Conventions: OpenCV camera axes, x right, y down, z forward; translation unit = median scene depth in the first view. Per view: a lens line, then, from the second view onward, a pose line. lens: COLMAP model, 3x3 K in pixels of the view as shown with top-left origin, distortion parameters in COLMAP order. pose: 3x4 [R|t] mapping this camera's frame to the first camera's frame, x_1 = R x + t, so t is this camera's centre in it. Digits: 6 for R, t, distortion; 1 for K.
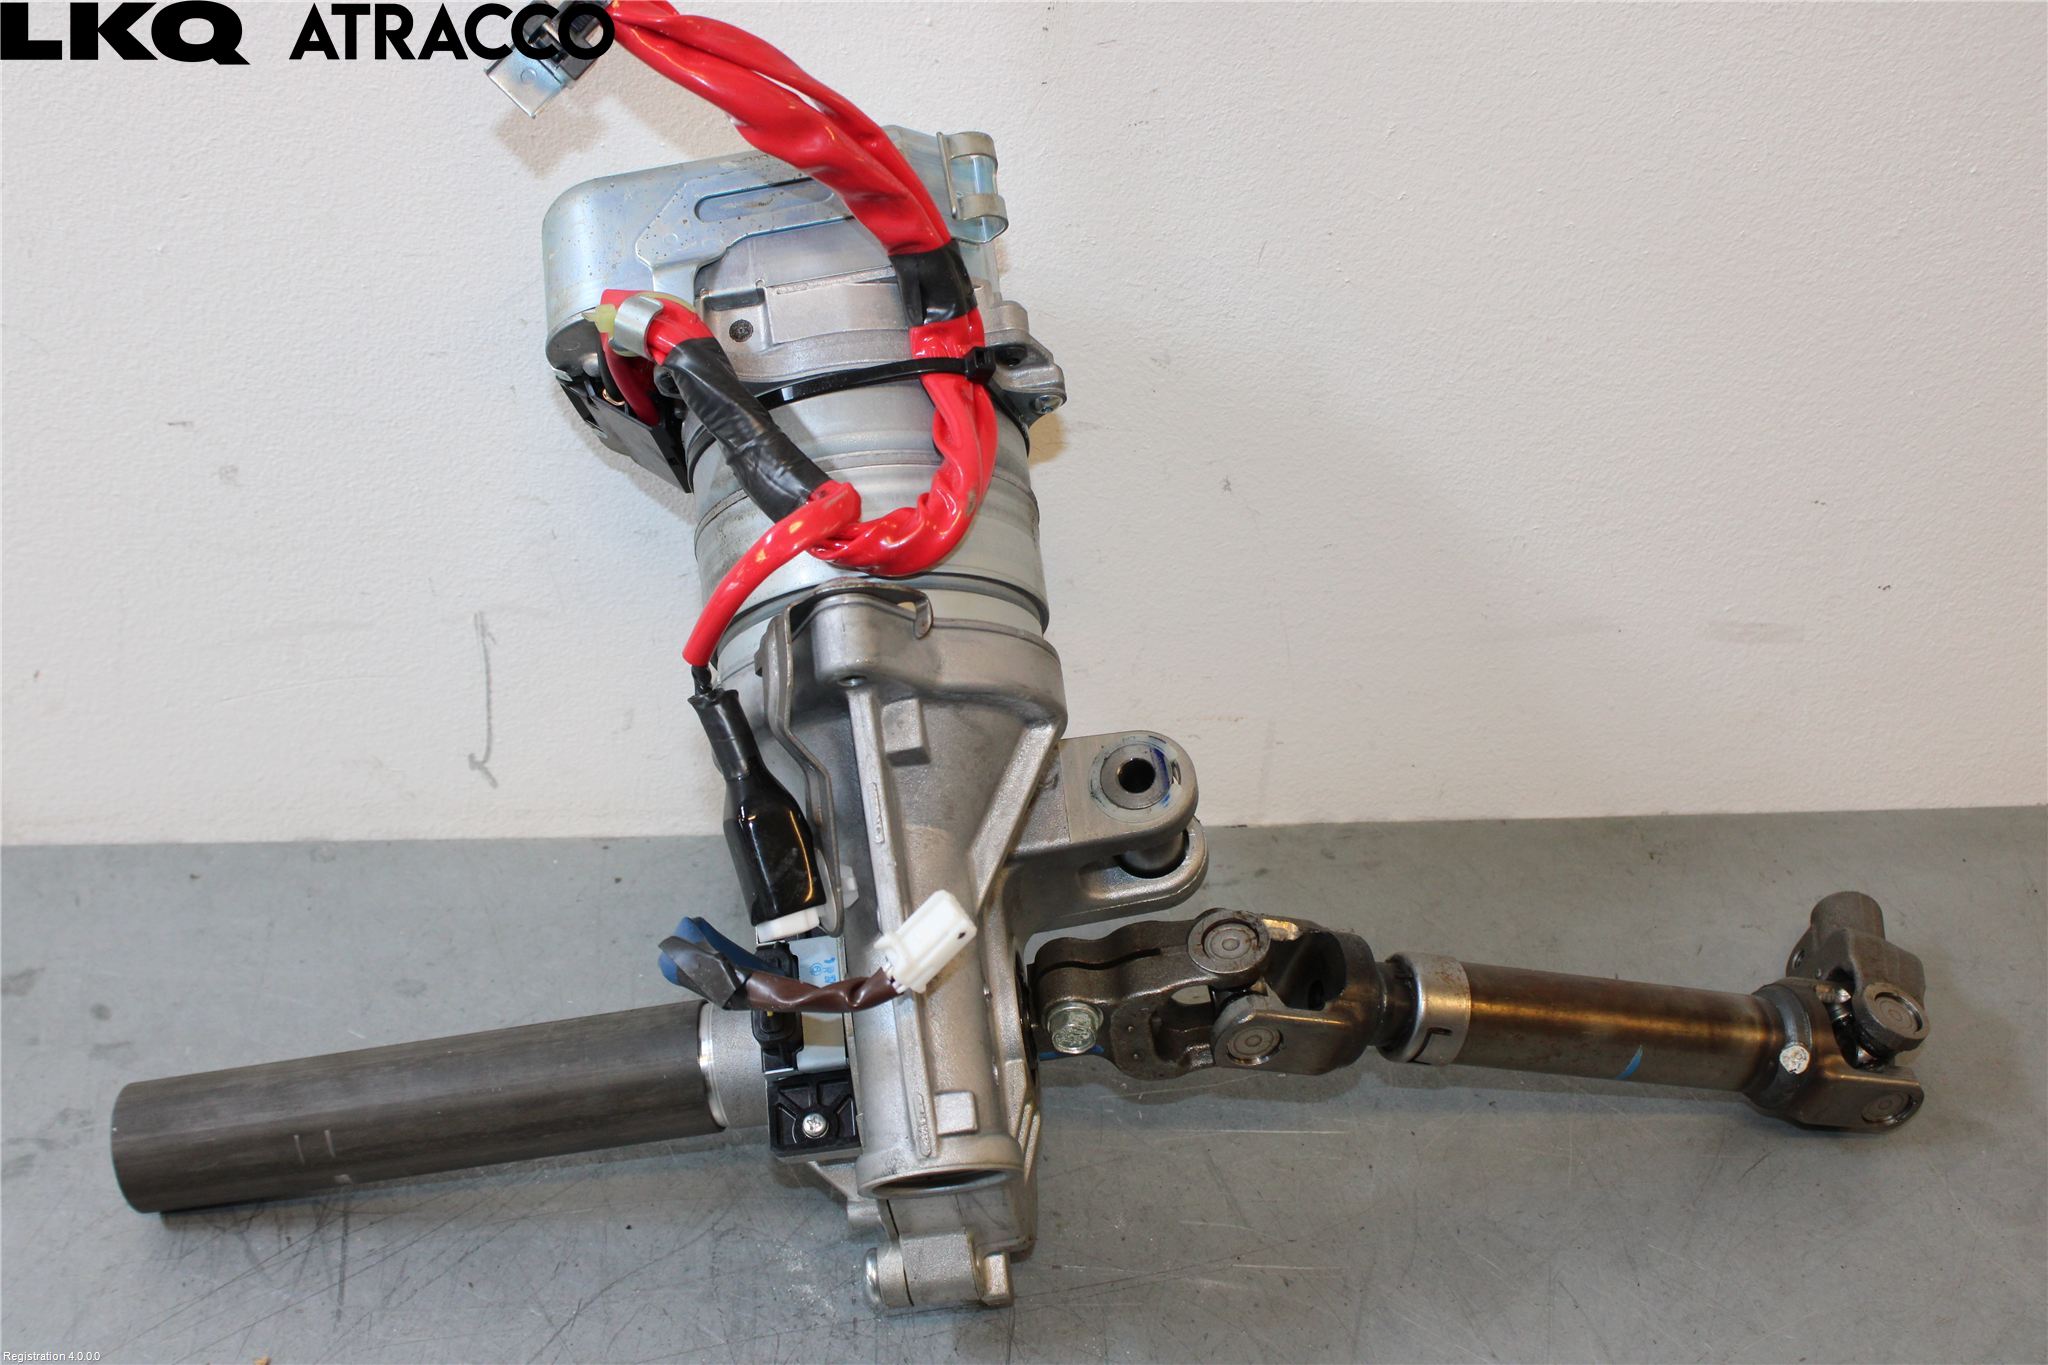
lens RADIAL K [[2639.8, 0, 1027.8], [0, 2639.8, 686.4], [0, 0, 1]] dist [-0.016823, 0.000000]
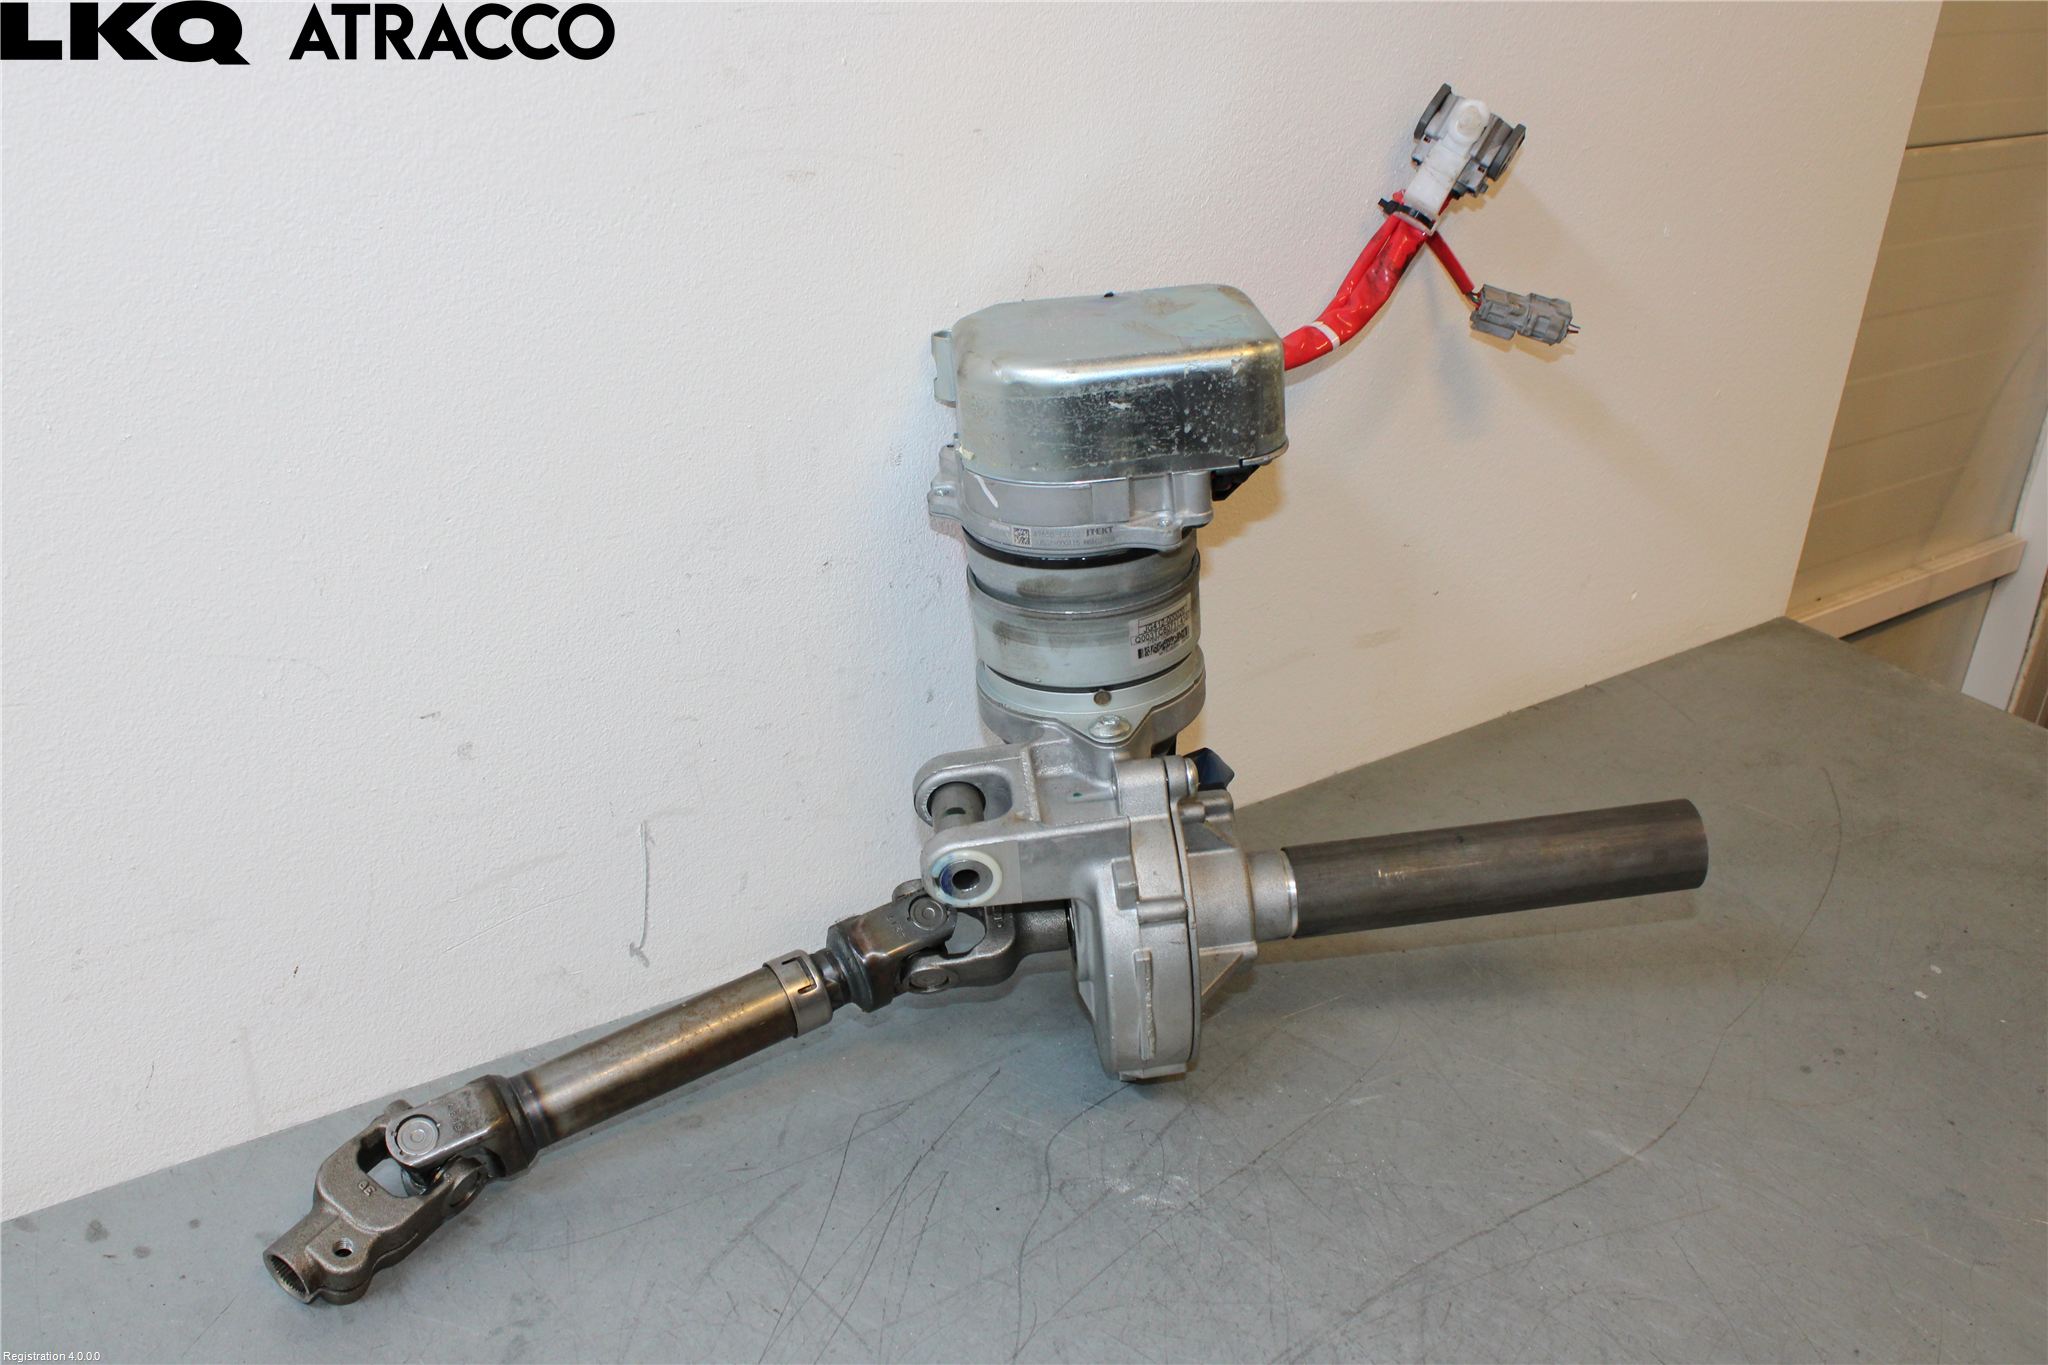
lens RADIAL K [[1920.3, 0, 1030.8], [0, 1920.3, 677.2], [0, 0, 1]] dist [-0.067273, 0.000000]
pose [[0.845009, -0.218460, 0.488093, -0.483724], [0.280606, 0.958132, -0.056958, 0.009768], [-0.455214, 0.185092, 0.870931, 0.104837]]
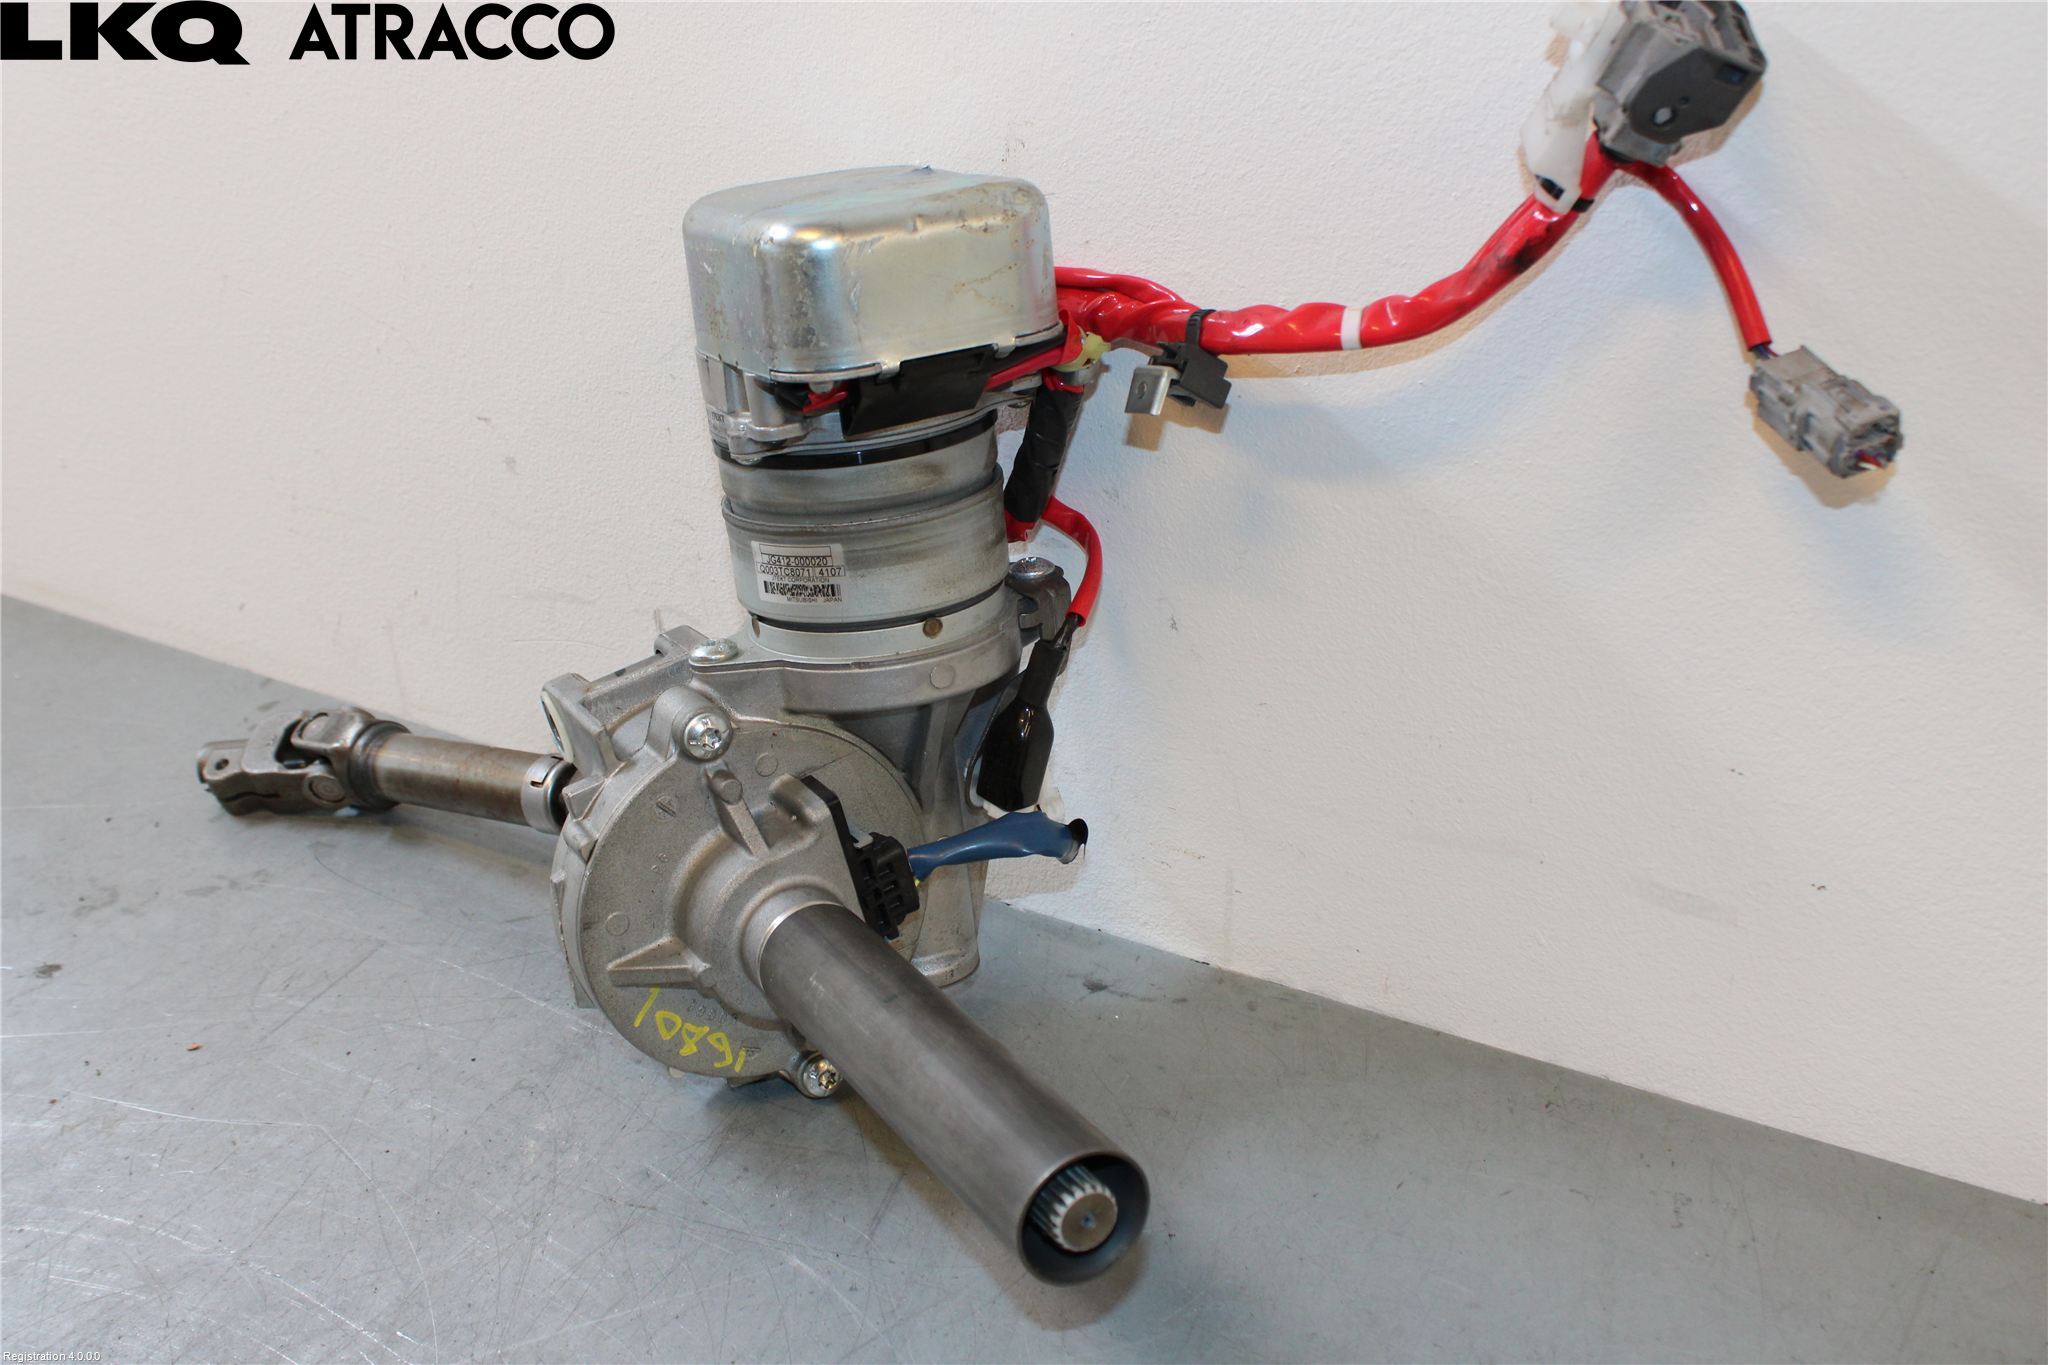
lens RADIAL K [[2183.1, 0, 1022.5], [0, 2183.1, 677.7], [0, 0, 1]] dist [-0.065784, 0.000000]
pose [[0.809282, 0.202313, -0.551481, 0.529585], [-0.284327, 0.956427, -0.066373, 0.023533], [0.514023, 0.210516, 0.831543, 0.215918]]
